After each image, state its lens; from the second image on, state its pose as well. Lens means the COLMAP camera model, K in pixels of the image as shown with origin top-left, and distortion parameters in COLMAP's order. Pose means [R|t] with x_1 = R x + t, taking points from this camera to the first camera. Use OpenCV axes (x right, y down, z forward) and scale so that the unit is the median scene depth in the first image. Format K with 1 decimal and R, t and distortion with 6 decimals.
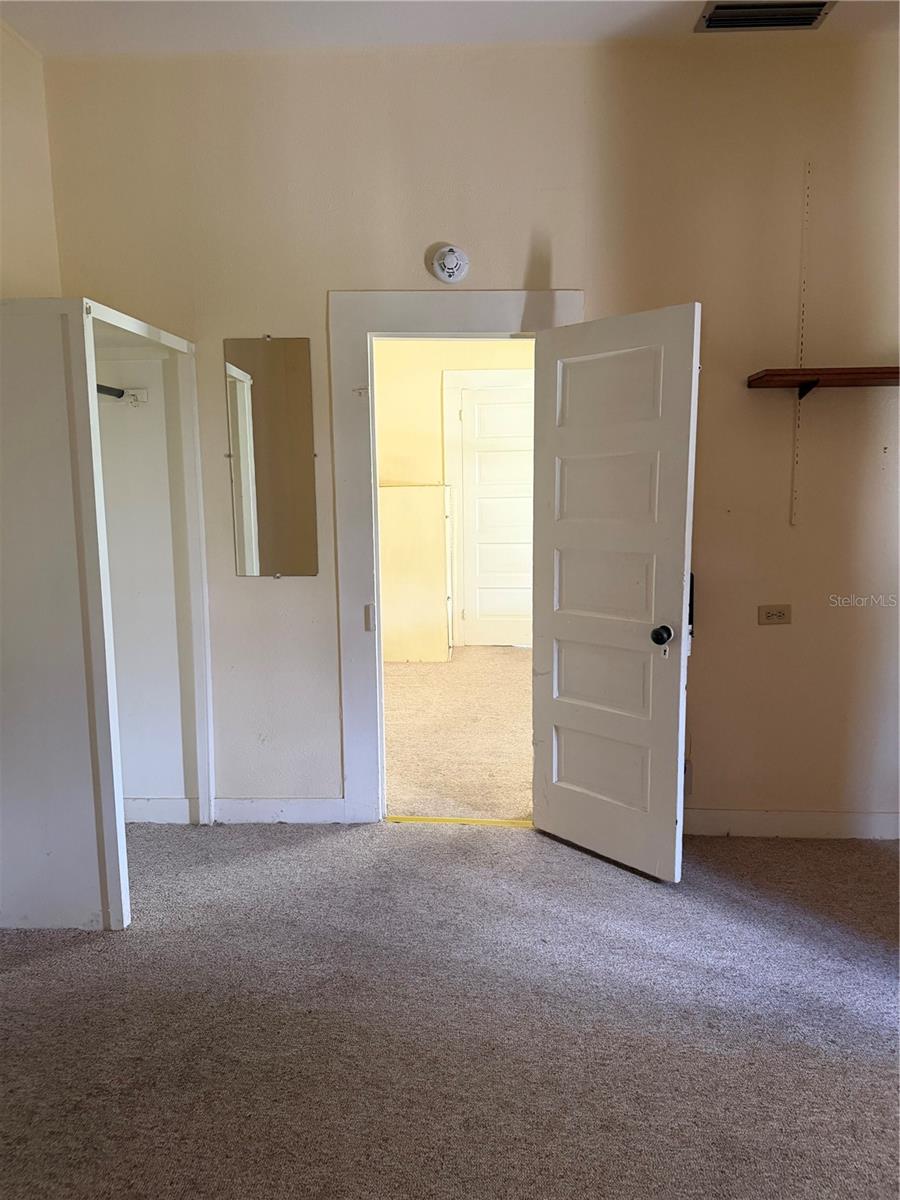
lens RADIAL K [[850.1, 0, 450.0], [0, 850.1, 600.0], [0, 0, 1]] dist [0.066559, -0.089633]
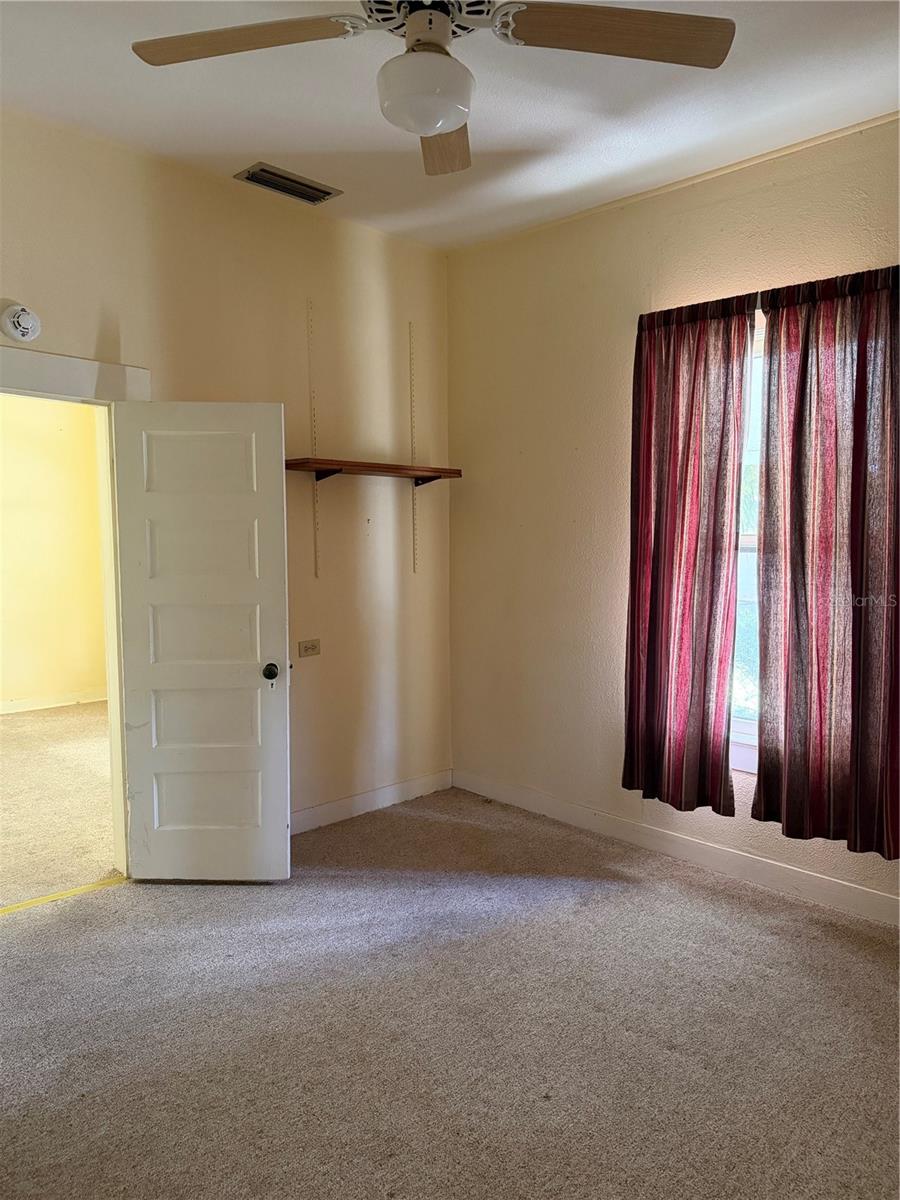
lens RADIAL K [[850.1, 0, 450.0], [0, 850.1, 600.0], [0, 0, 1]] dist [0.066559, -0.089633]
pose [[0.670330, -0.049840, 0.740388, -0.422611], [0.096188, 0.995160, -0.020097, -0.009447], [-0.735803, 0.084688, 0.671880, 0.004160]]
